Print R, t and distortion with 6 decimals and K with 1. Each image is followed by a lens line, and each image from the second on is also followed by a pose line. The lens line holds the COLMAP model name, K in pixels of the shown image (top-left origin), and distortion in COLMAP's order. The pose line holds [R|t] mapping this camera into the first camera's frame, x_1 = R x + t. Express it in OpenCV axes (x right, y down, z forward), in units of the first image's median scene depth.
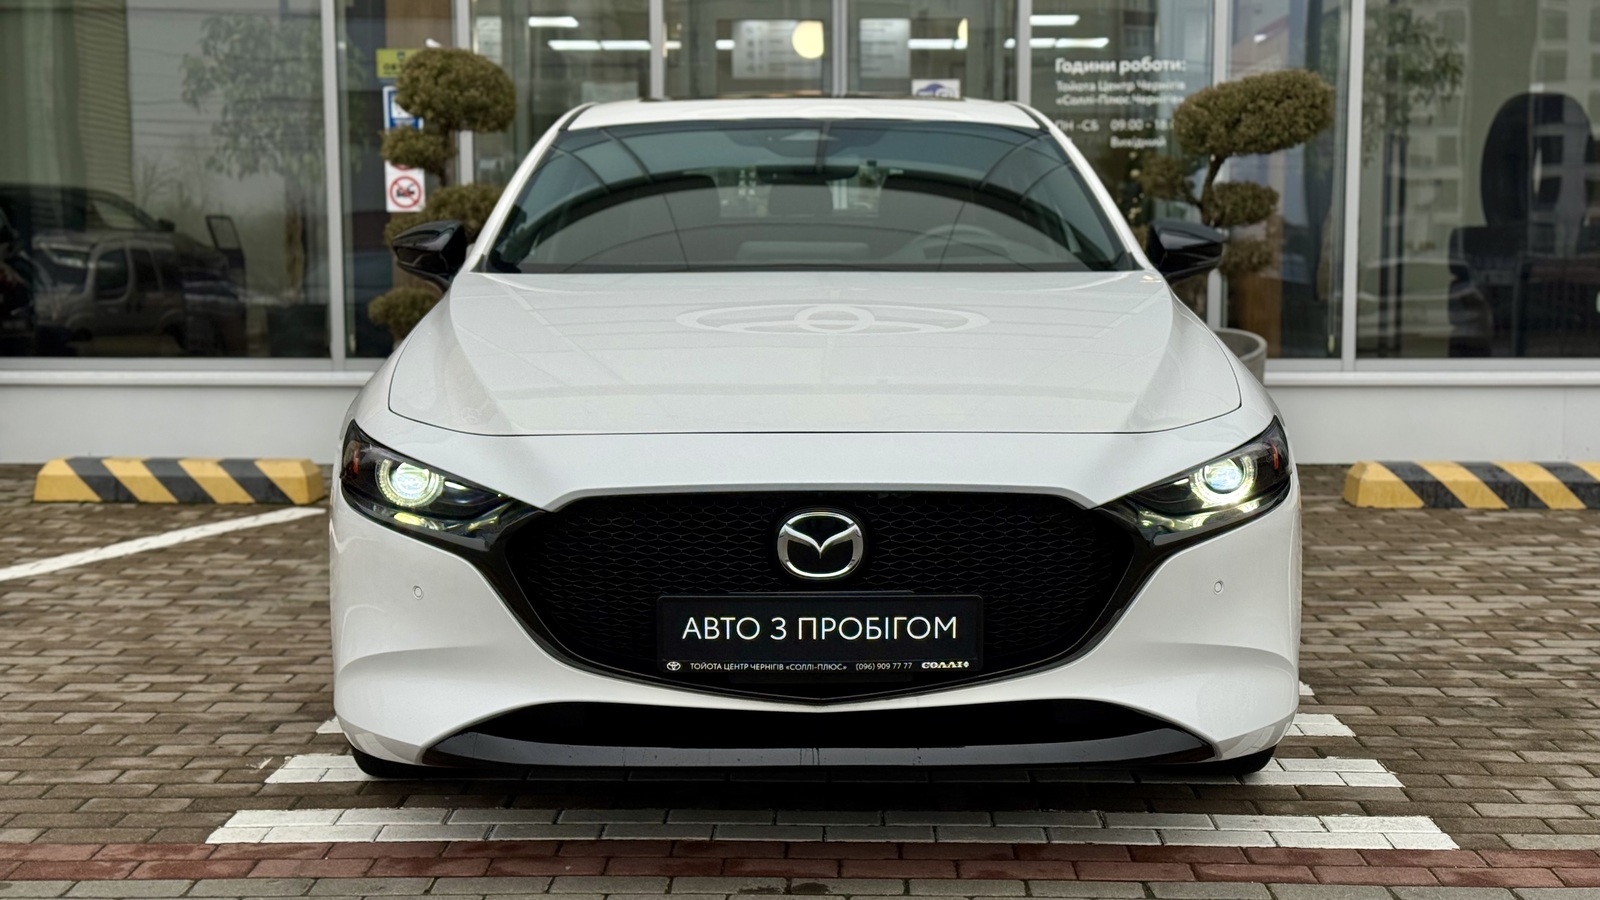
lens RADIAL K [[2245.9, 0, 784.6], [0, 2245.9, 513.7], [0, 0, 1]] dist [0.097629, 0.000000]
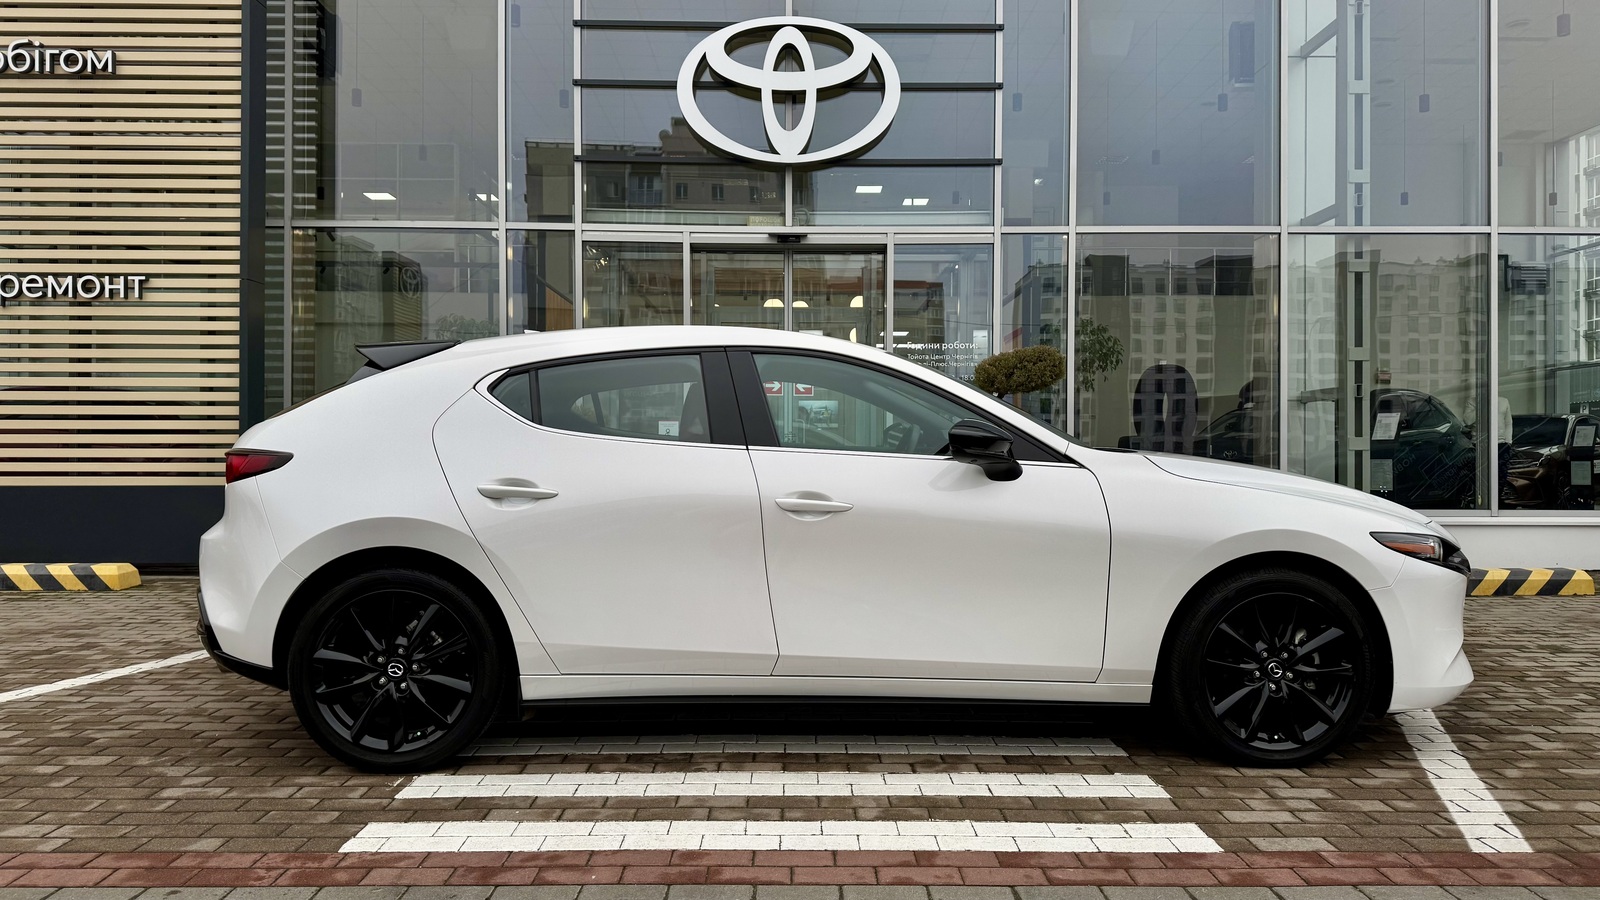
lens RADIAL K [[1132.2, 0, 796.9], [0, 1132.2, 462.1], [0, 0, 1]] dist [0.037777, -0.042298]
pose [[0.999416, 0.004427, 0.033894, 0.001919], [-0.000759, 0.994210, -0.107454, -0.013570], [-0.034173, 0.107365, 0.993632, 0.193011]]
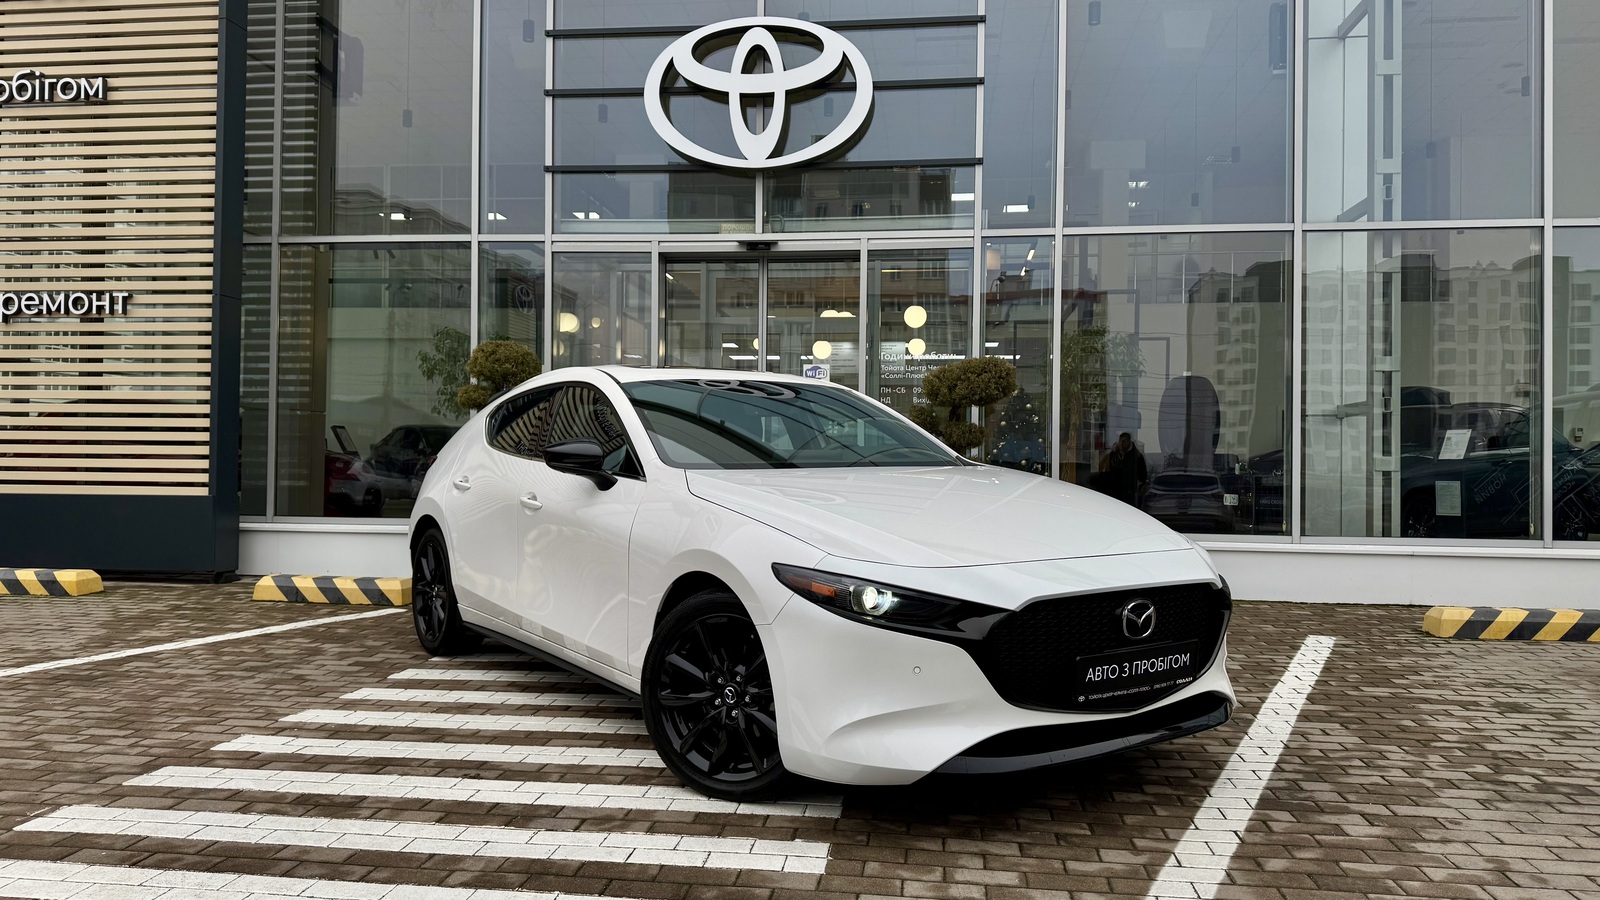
lens RADIAL K [[1132.2, 0, 798.9], [0, 1132.2, 459.2], [0, 0, 1]] dist [0.037777, -0.042298]
pose [[0.994821, 0.012626, -0.100858, 0.253634], [-0.024726, 0.992510, -0.119639, -0.027705], [0.098592, 0.121513, 0.987681, 0.264094]]
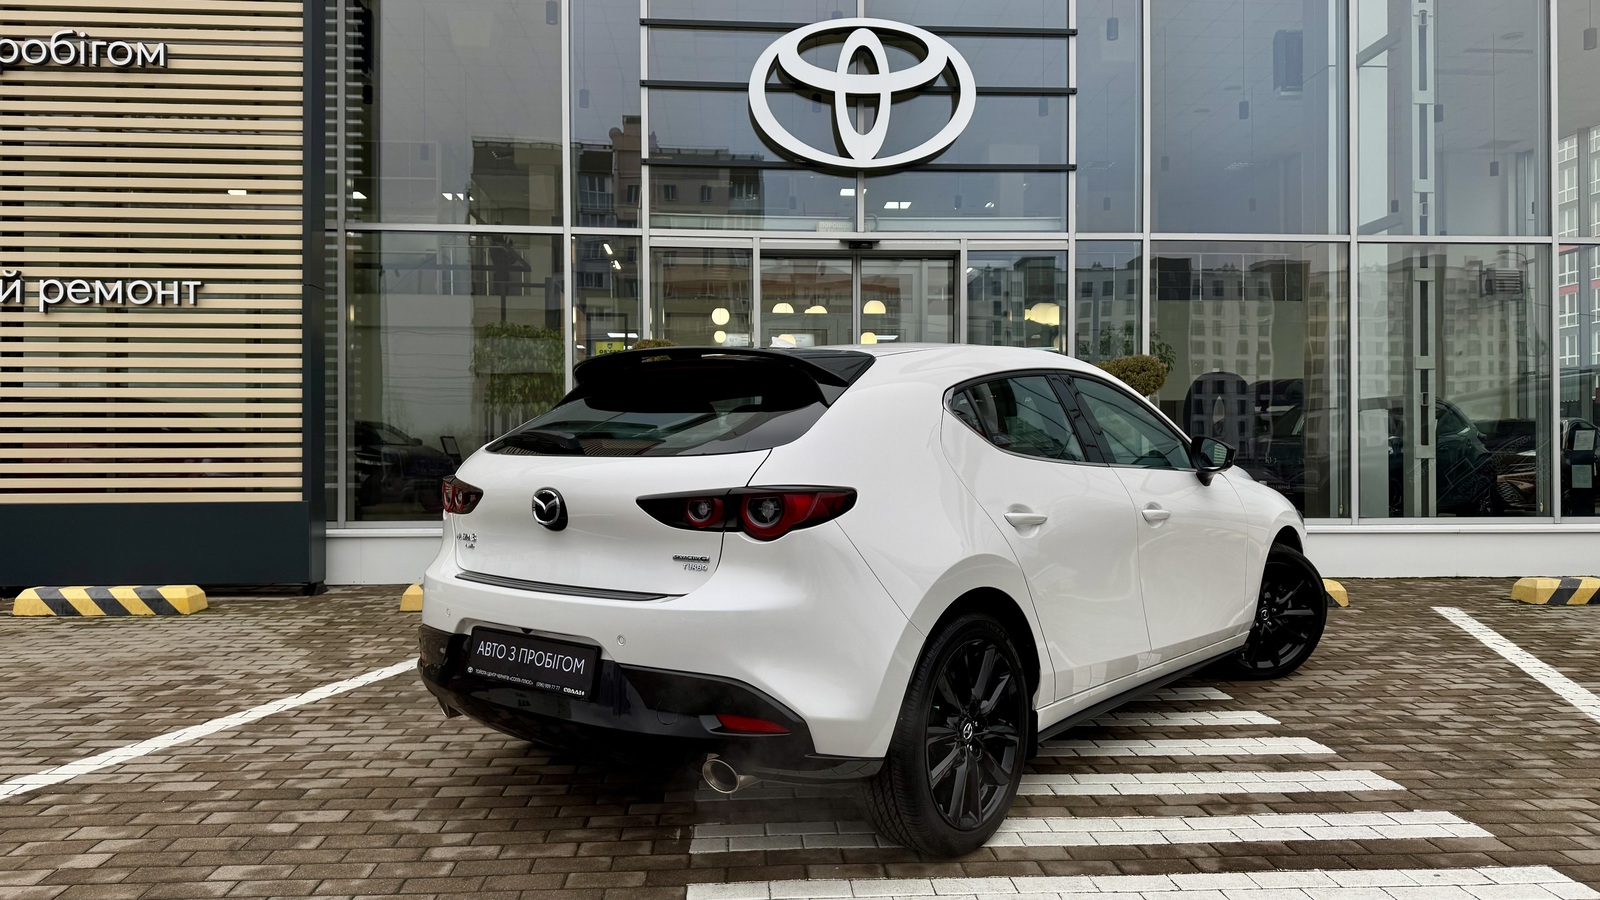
lens RADIAL K [[1132.2, 0, 794.0], [0, 1132.2, 461.4], [0, 0, 1]] dist [0.037777, -0.042298]
pose [[0.996307, 0.000144, 0.085867, -0.180959], [0.009188, 0.994078, -0.108280, -0.032212], [-0.085374, 0.108669, 0.990405, 0.236324]]
